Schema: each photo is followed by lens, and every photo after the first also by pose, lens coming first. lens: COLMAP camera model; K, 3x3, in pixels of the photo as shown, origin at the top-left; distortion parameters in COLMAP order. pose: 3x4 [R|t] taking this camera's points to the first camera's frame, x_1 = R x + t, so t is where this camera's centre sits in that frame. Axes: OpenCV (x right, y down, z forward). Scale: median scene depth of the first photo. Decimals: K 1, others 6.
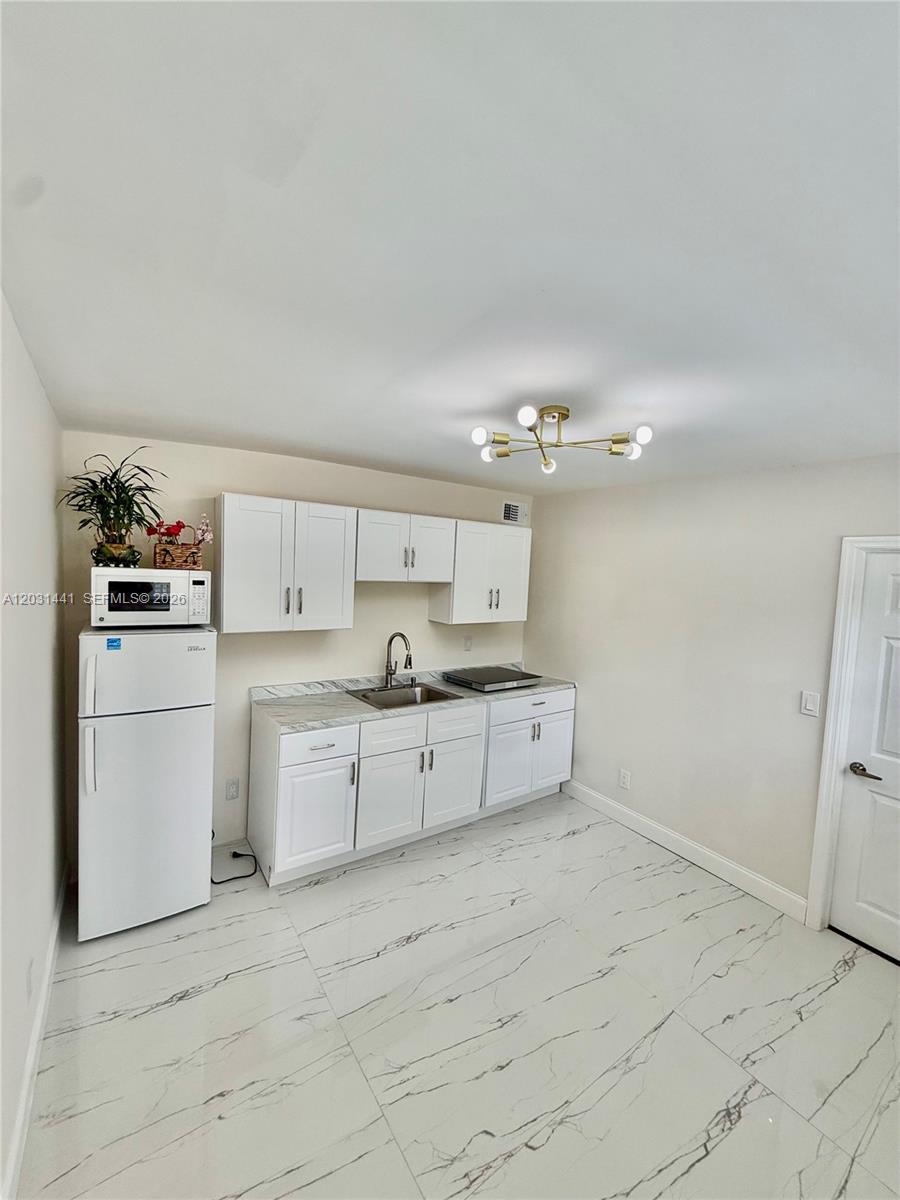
lens RADIAL K [[482.1, 0, 450.0], [0, 482.1, 600.0], [0, 0, 1]] dist [0.001152, 0.000203]
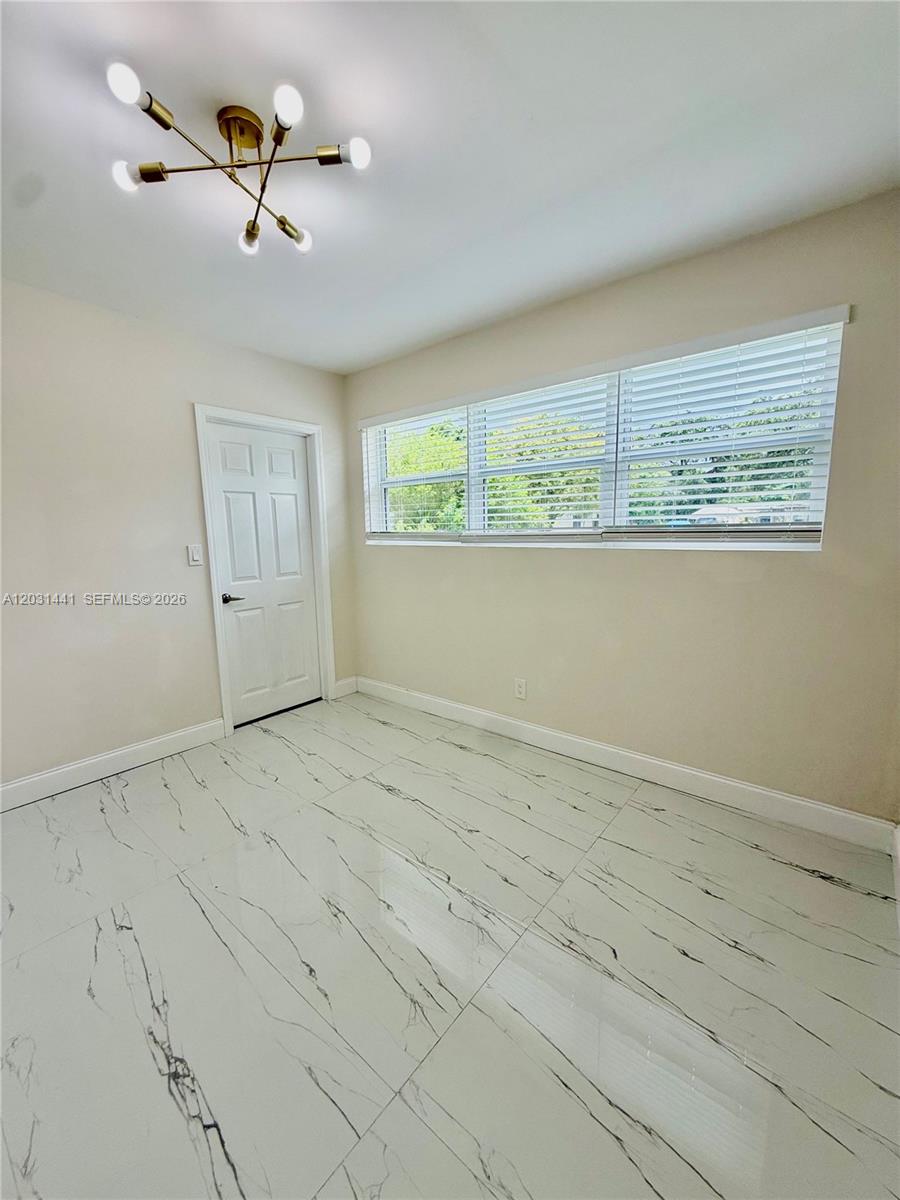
lens RADIAL K [[482.1, 0, 450.0], [0, 482.1, 600.0], [0, 0, 1]] dist [0.001152, 0.000203]
pose [[-0.257633, -0.195252, 0.946310, -0.045391], [0.069056, 0.973145, 0.219589, 0.180914], [-0.963772, 0.121921, -0.237231, 0.494216]]
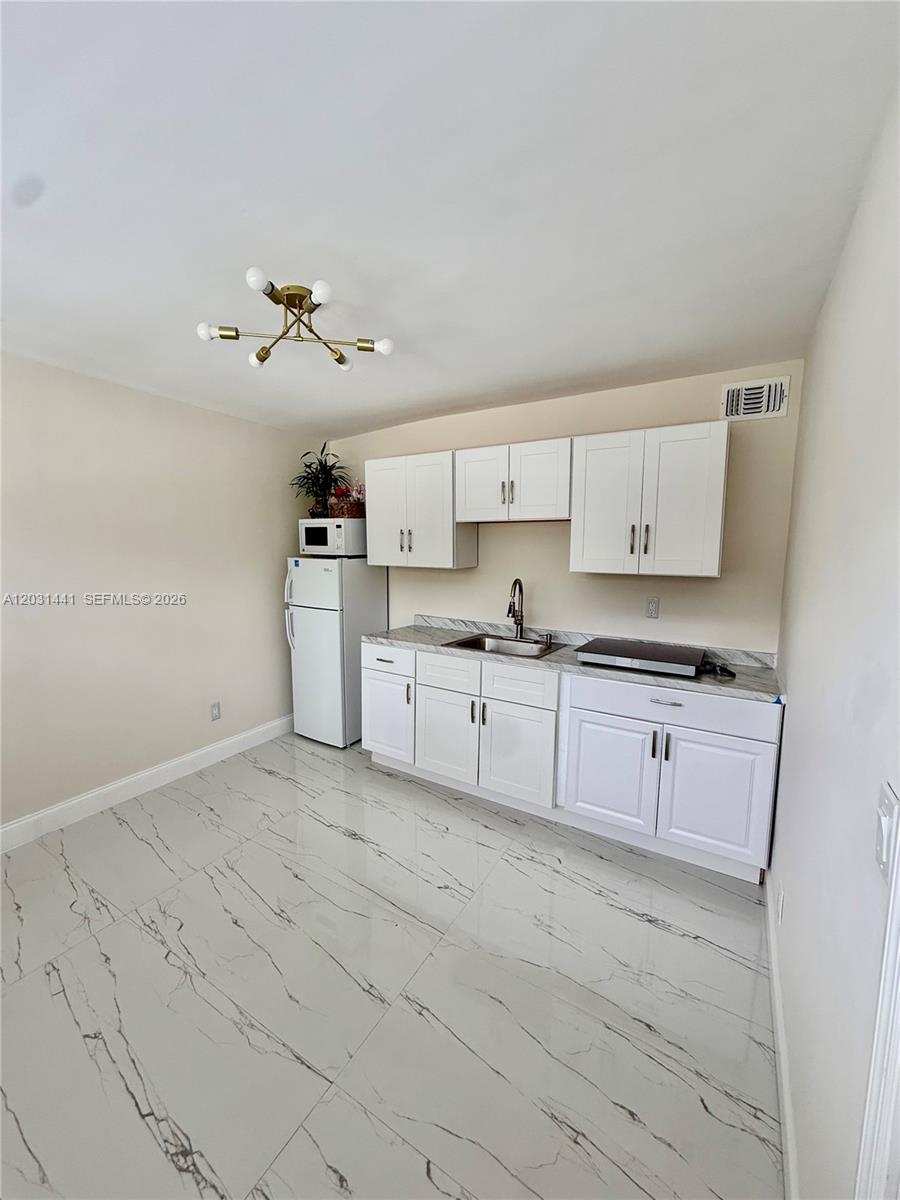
lens RADIAL K [[482.1, 0, 450.0], [0, 482.1, 600.0], [0, 0, 1]] dist [0.001152, 0.000203]
pose [[0.391888, 0.065618, -0.917670, 0.984176], [-0.047398, 0.997569, 0.051090, 0.097803], [0.918791, 0.023474, 0.394045, 0.757342]]
